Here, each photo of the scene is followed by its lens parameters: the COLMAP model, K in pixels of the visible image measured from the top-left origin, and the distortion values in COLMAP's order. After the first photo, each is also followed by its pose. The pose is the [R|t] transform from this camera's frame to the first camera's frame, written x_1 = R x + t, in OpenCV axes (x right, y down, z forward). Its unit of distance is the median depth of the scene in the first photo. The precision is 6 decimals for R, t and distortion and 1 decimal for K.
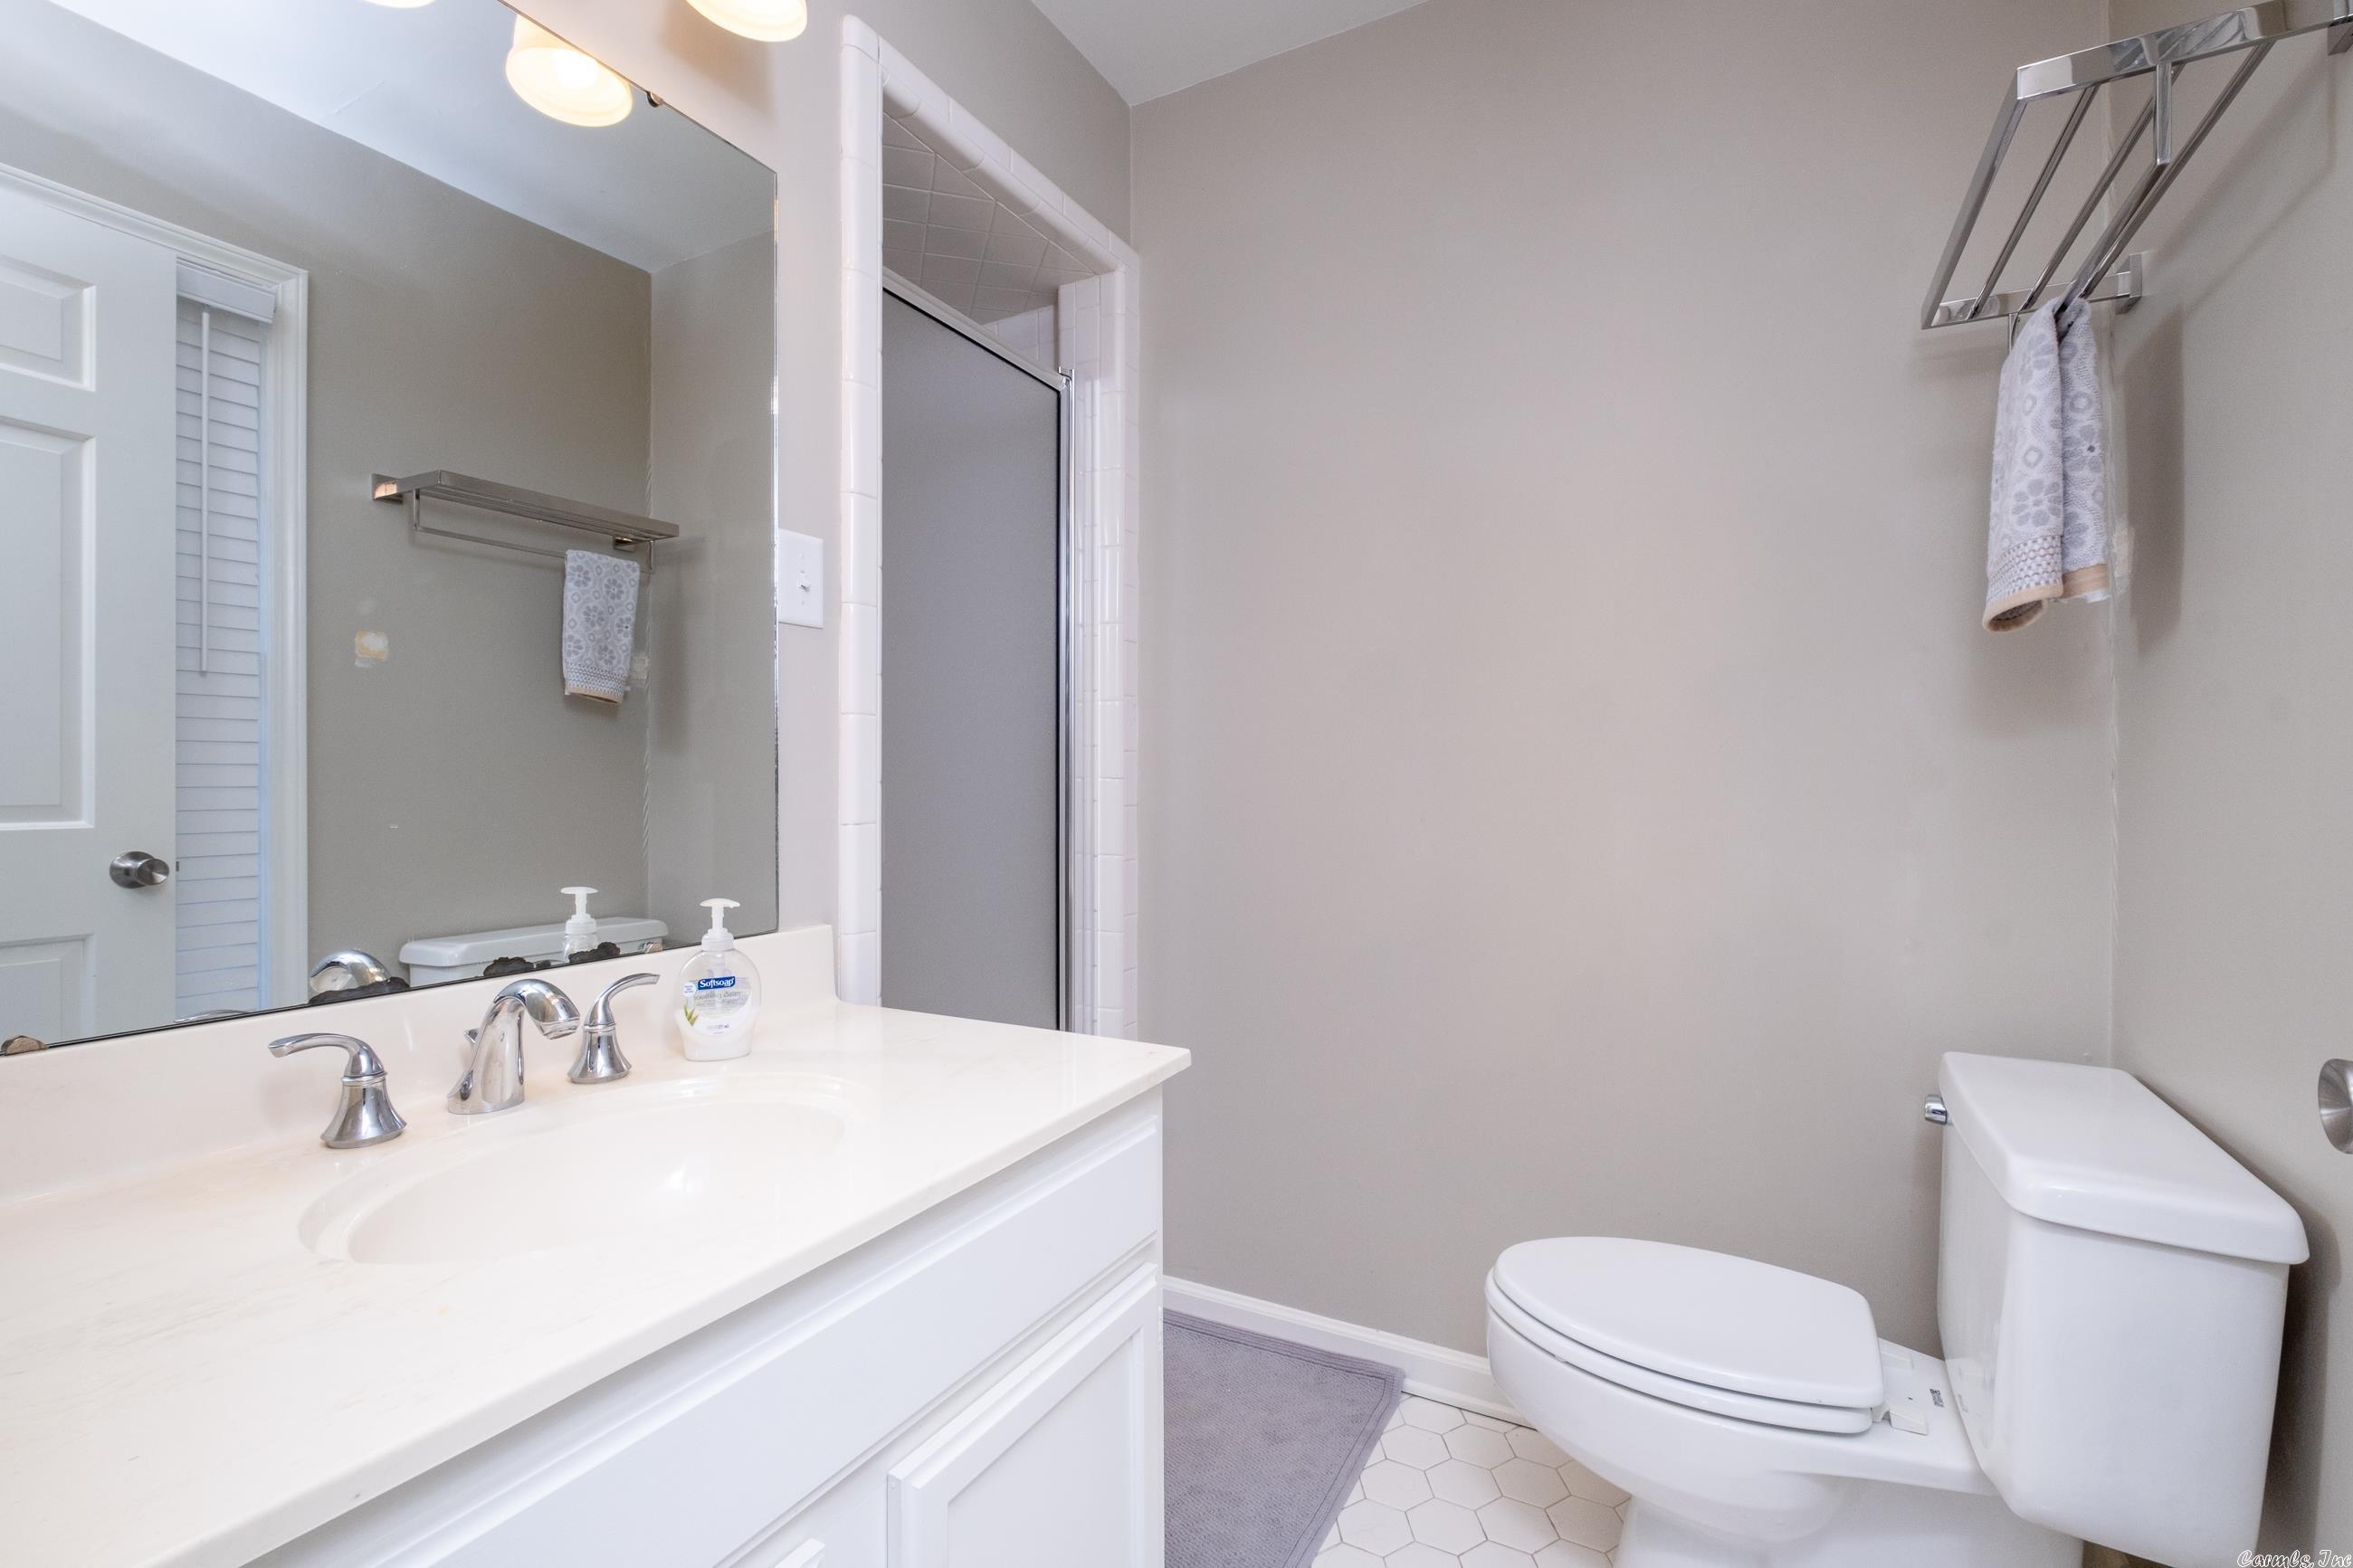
lens RADIAL K [[1025.6, 0, 1165.7], [0, 1025.6, 785.9], [0, 0, 1]] dist [-0.002392, -0.002414]
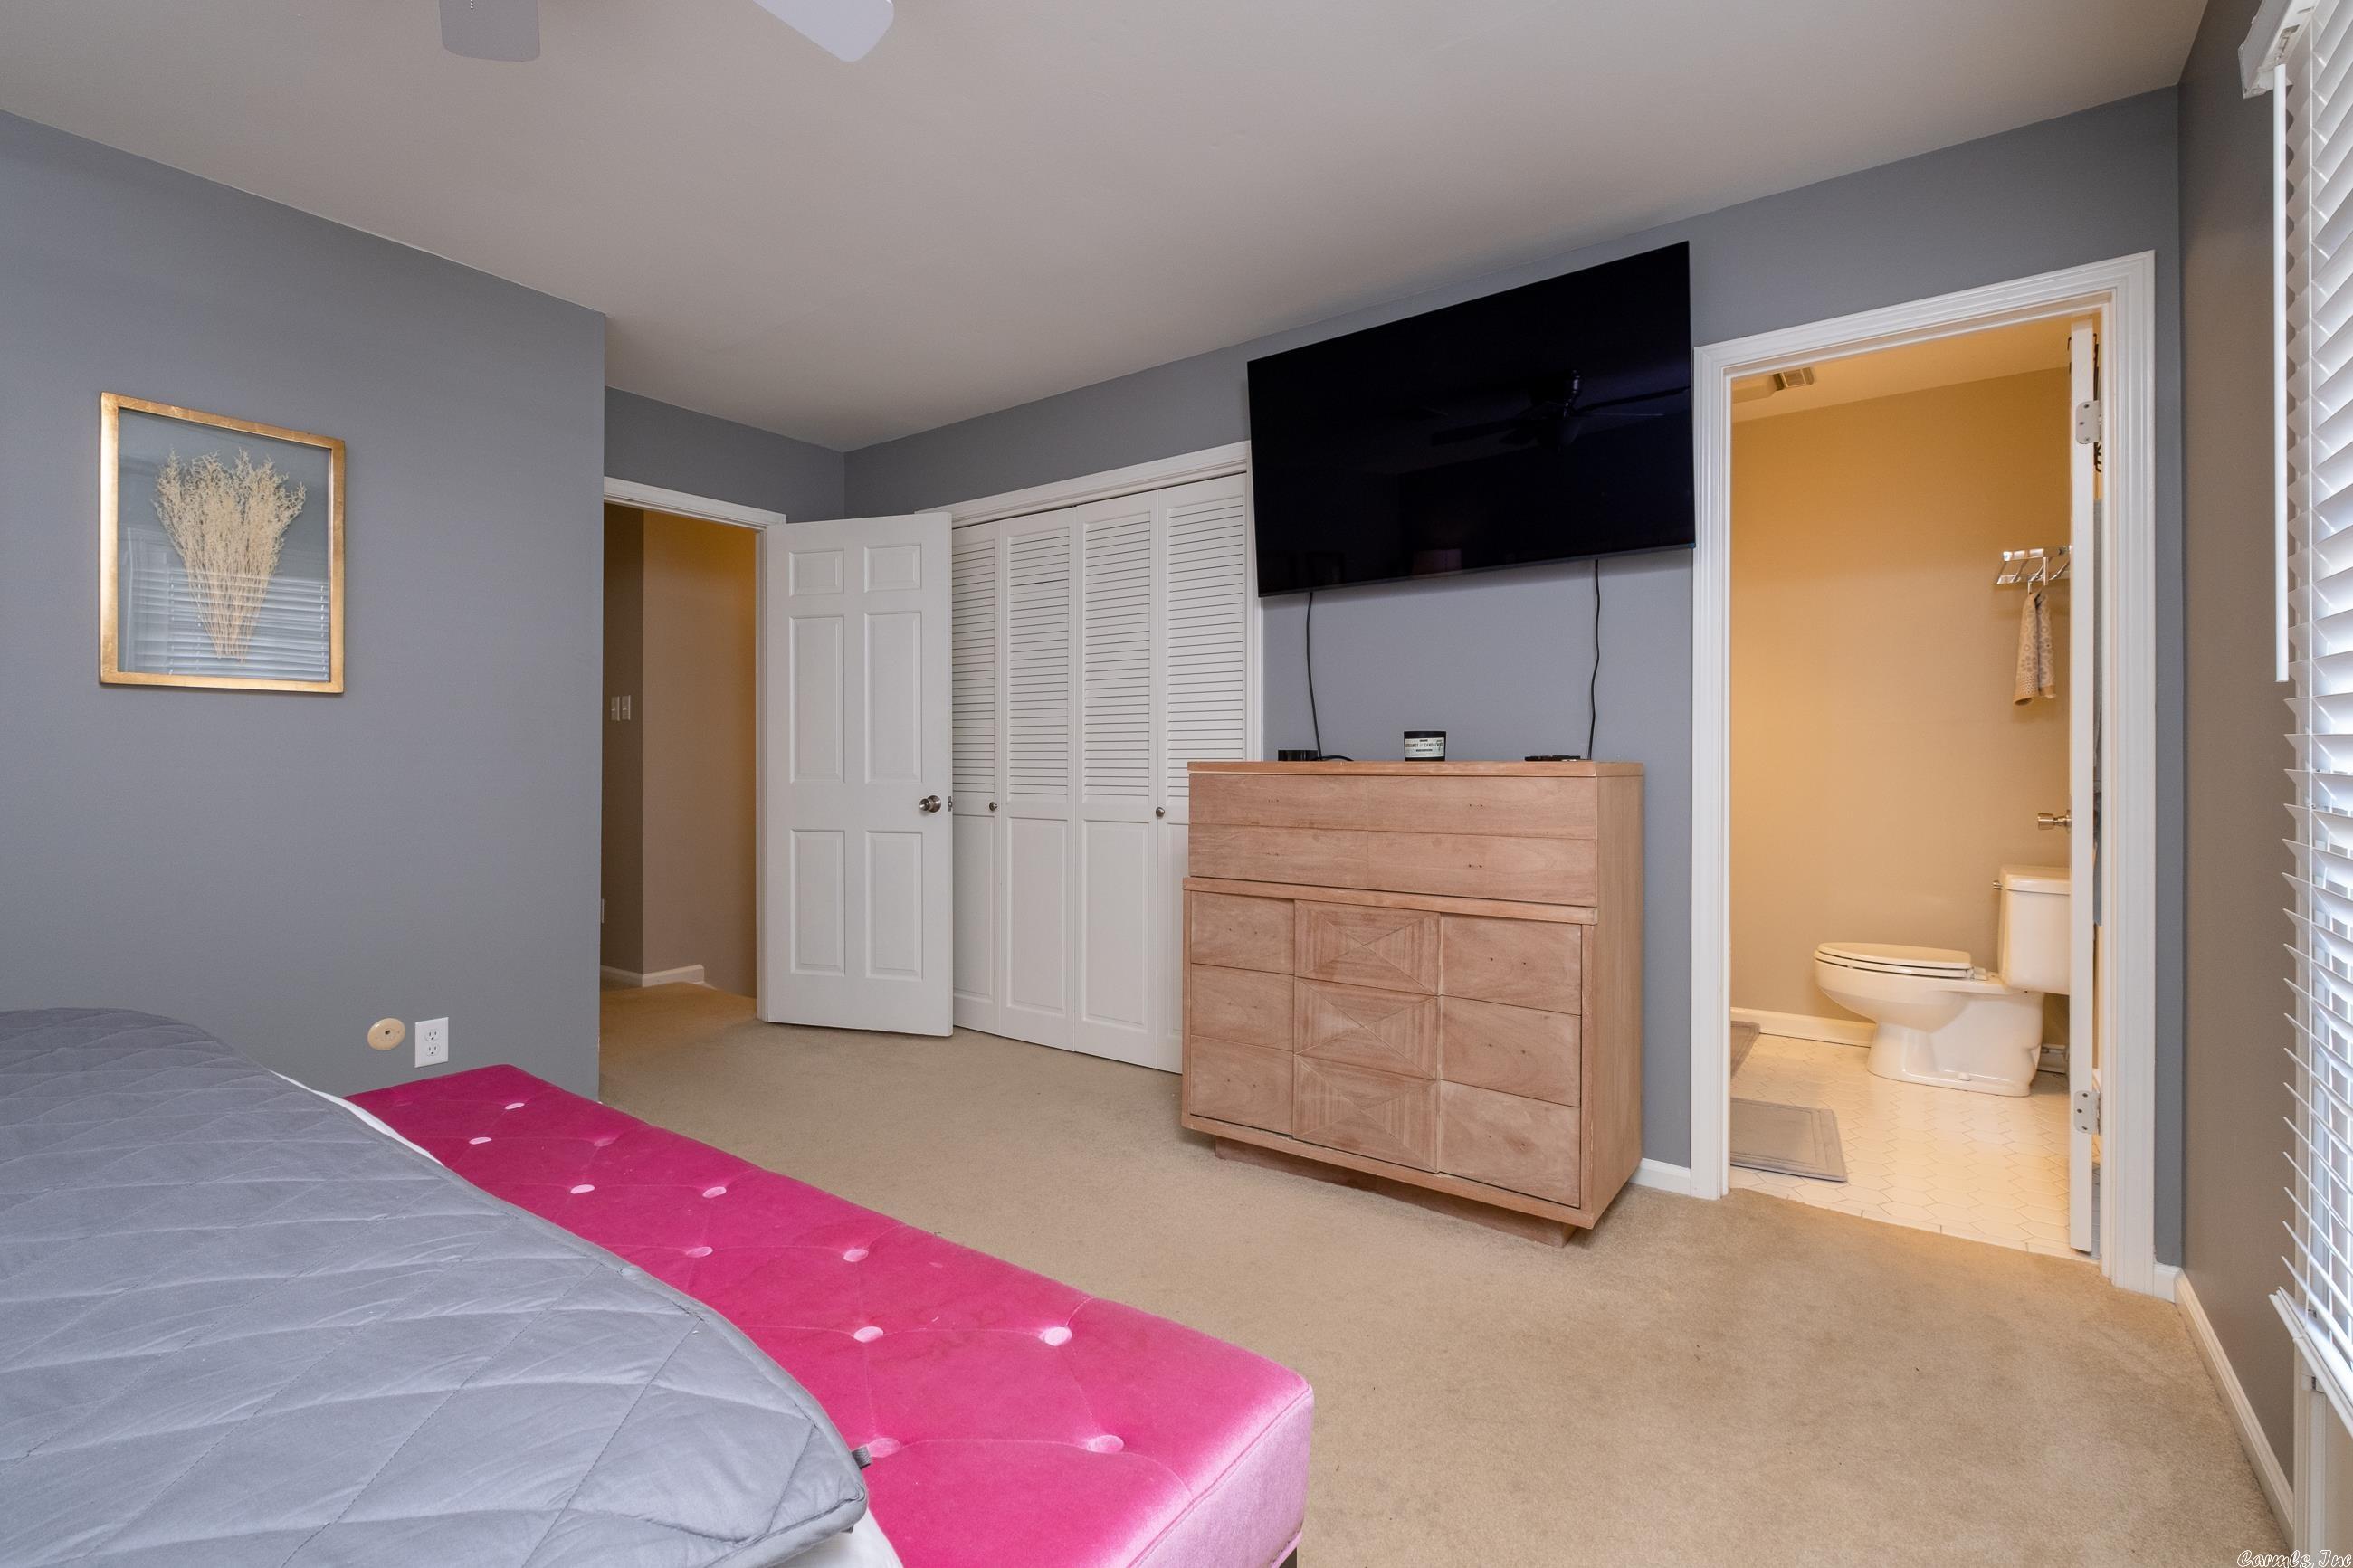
lens RADIAL K [[1025.6, 0, 1187.5], [0, 1025.6, 770.0], [0, 0, 1]] dist [-0.002392, -0.002414]
pose [[0.994015, -0.001541, -0.109231, -1.204355], [0.001145, 0.999993, -0.003690, 0.031654], [0.109236, 0.003543, 0.994010, -2.148038]]
